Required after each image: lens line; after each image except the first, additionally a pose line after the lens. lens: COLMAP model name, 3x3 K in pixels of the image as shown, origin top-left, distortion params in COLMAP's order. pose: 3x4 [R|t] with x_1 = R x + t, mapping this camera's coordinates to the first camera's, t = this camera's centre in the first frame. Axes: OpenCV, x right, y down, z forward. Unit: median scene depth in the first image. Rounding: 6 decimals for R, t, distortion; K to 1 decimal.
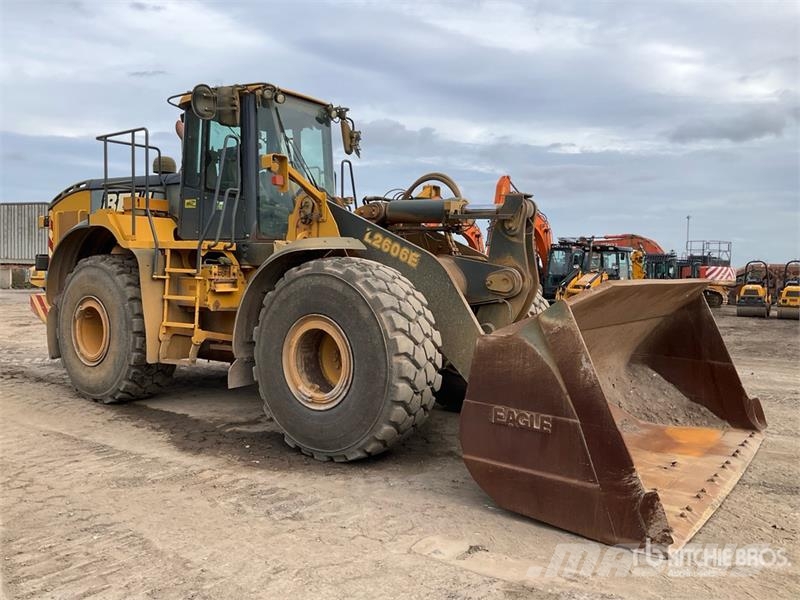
lens RADIAL K [[681.5, 0, 400.0], [0, 681.5, 300.0], [0, 0, 1]] dist [0.039141, -0.007684]
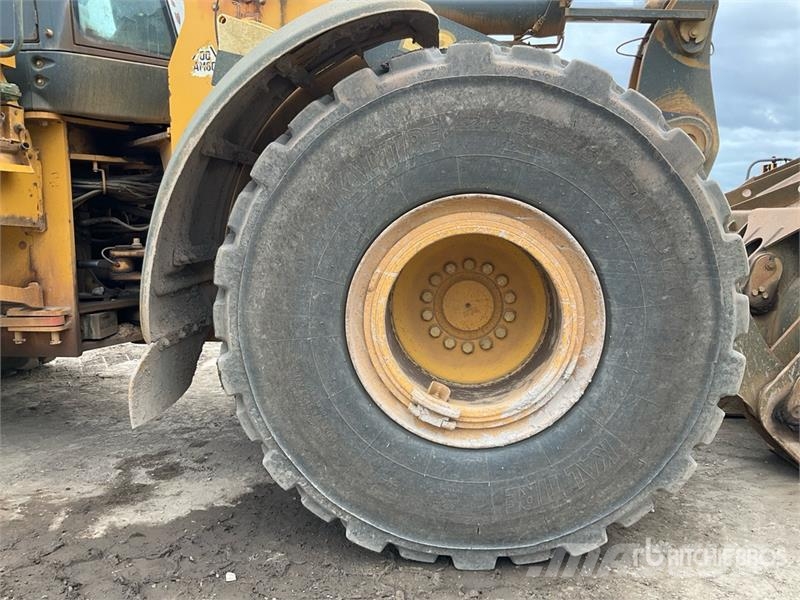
lens RADIAL K [[681.5, 0, 400.0], [0, 681.5, 300.0], [0, 0, 1]] dist [0.039141, -0.007684]
pose [[0.849392, -0.080006, 0.521664, -0.347400], [0.042716, 0.995622, 0.083144, 0.045357], [-0.526032, -0.048339, 0.849090, 0.698938]]
